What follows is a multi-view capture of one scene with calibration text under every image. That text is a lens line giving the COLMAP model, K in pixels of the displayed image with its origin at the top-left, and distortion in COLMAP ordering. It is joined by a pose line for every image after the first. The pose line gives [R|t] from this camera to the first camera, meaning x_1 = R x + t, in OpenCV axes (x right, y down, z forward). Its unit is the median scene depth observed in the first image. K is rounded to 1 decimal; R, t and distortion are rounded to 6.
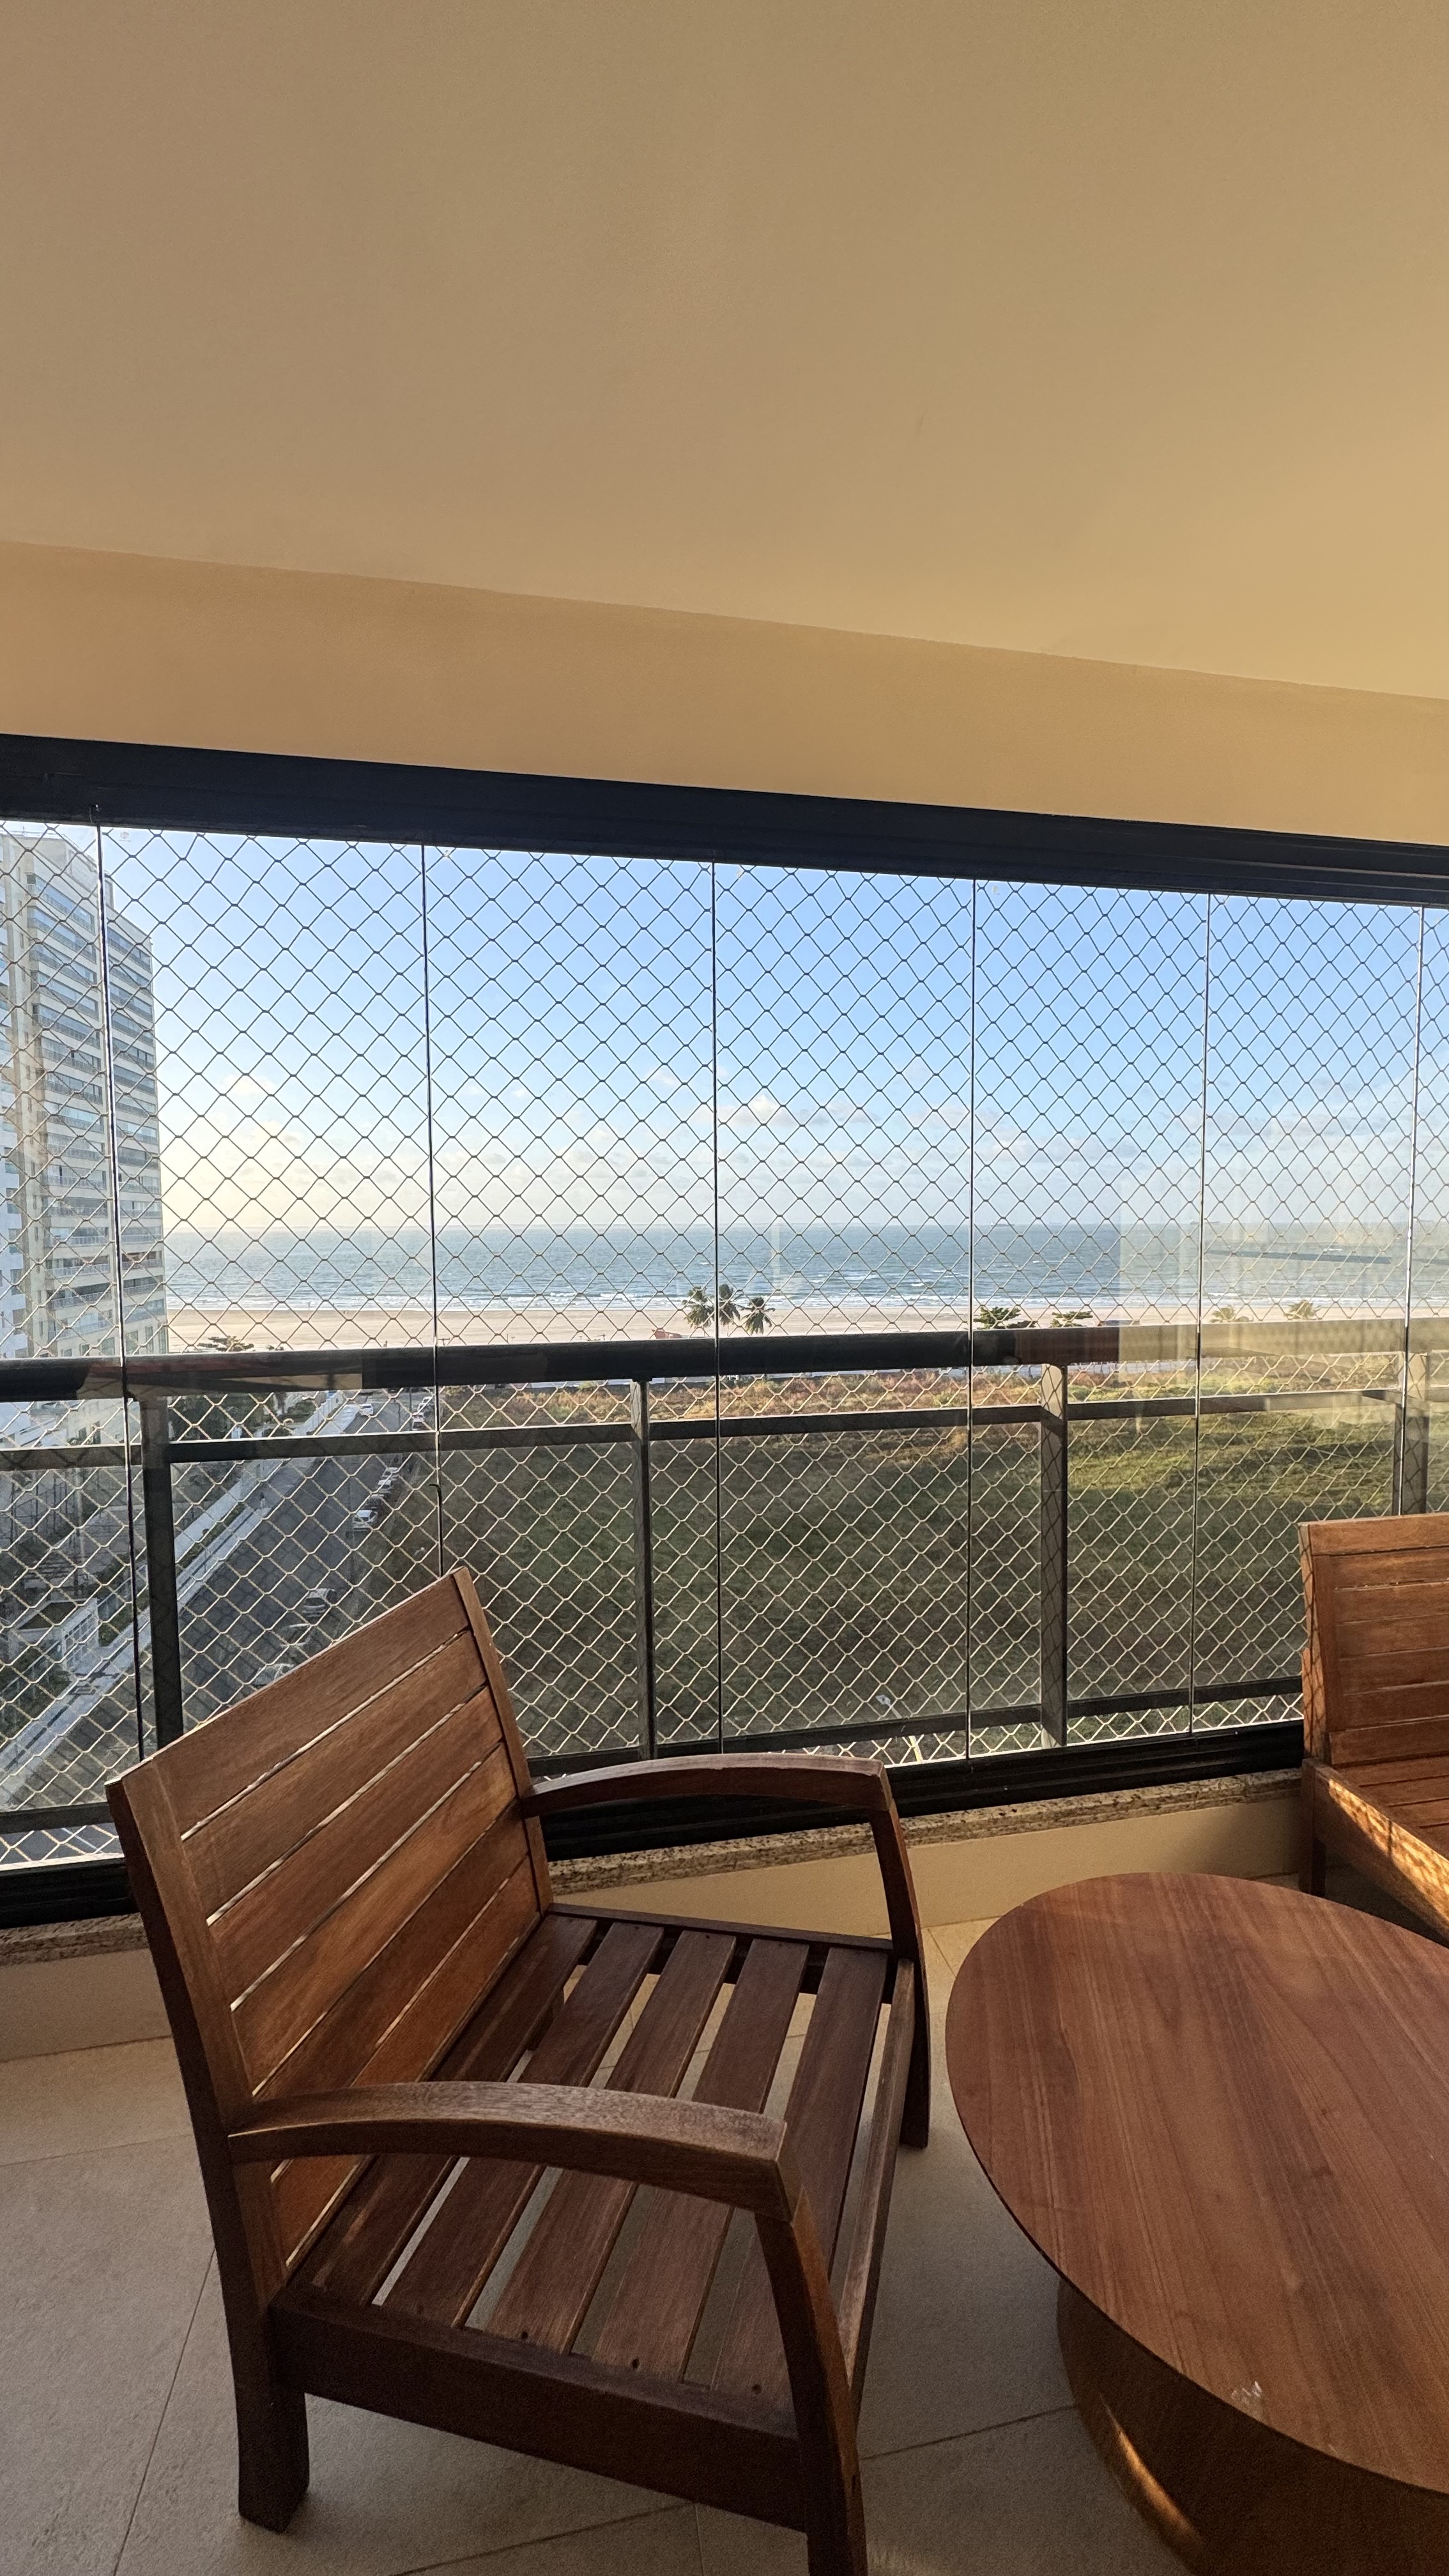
lens RADIAL K [[1025.1, 0, 736.5], [0, 1025.1, 1291.6], [0, 0, 1]] dist [0.002270, 0.001318]
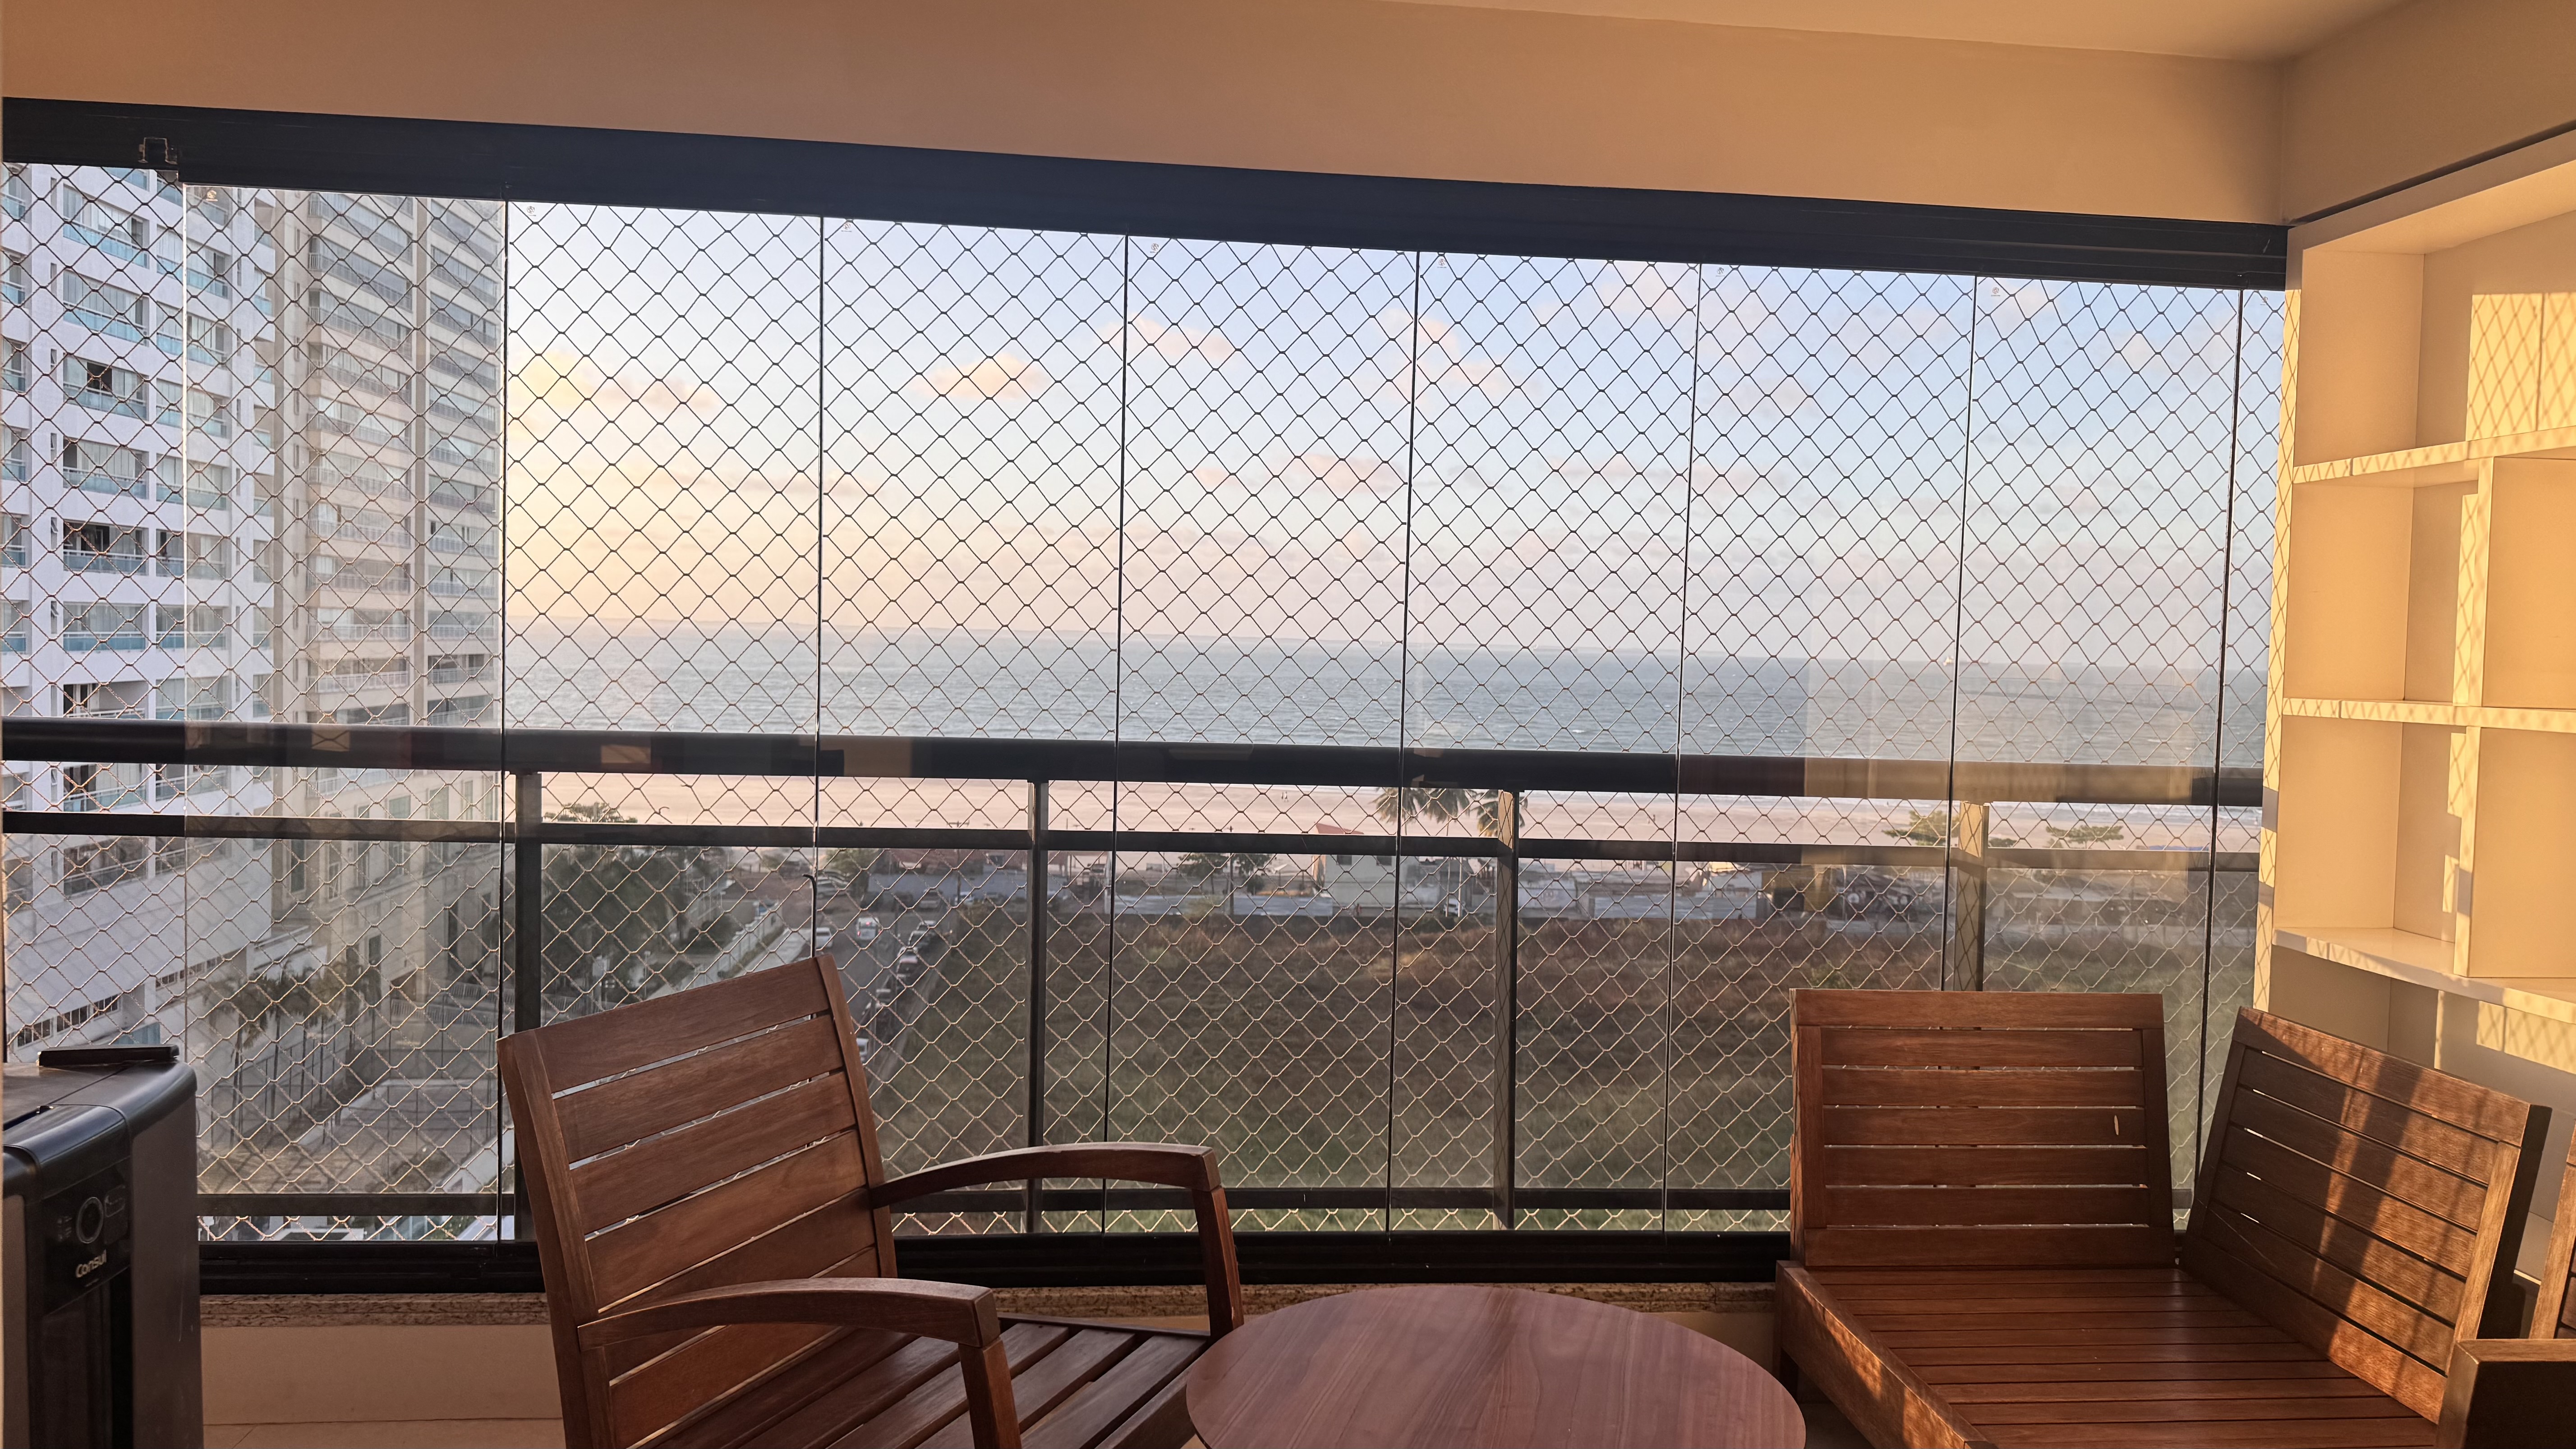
lens RADIAL K [[1813.9, 0, 1306.6], [0, 1813.9, 728.8], [0, 0, 1]] dist [0.035424, -0.028365]
pose [[0.995102, 0.040296, -0.090269, 0.291254], [-0.041851, 0.999005, -0.015403, 0.051852], [0.089559, 0.019106, 0.995798, -0.599758]]
